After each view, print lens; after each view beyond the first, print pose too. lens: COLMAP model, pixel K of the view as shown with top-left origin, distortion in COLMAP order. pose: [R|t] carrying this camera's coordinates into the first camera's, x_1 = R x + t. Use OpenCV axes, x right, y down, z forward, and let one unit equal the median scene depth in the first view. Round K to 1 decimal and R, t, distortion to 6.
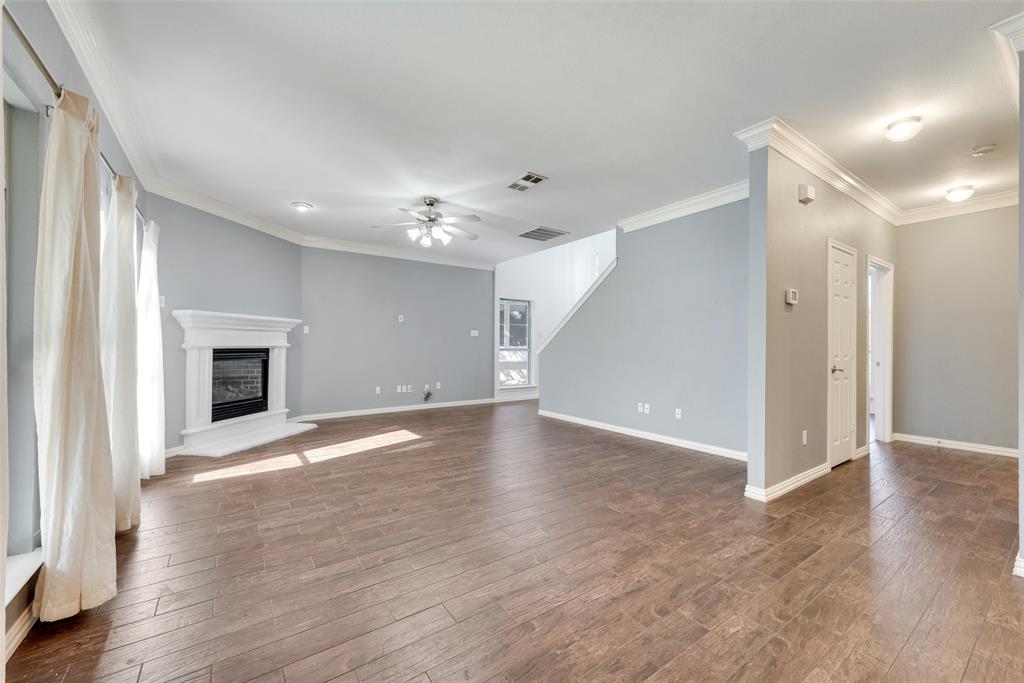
lens RADIAL K [[402.6, 0, 510.9], [0, 402.6, 341.0], [0, 0, 1]] dist [0.018998, -0.000011]
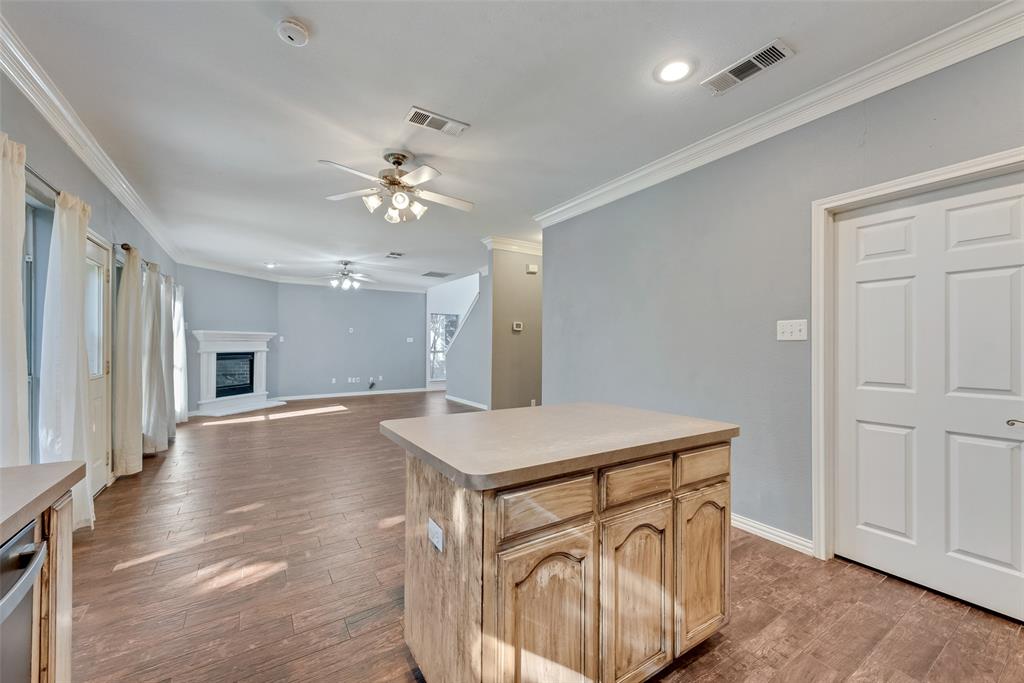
lens RADIAL K [[402.6, 0, 510.9], [0, 402.6, 341.0], [0, 0, 1]] dist [0.018998, -0.000011]
pose [[0.999105, -0.000695, -0.042287, 0.501575], [0.000816, 0.999996, 0.002853, -0.031287], [0.042285, -0.002885, 0.999101, -0.564638]]
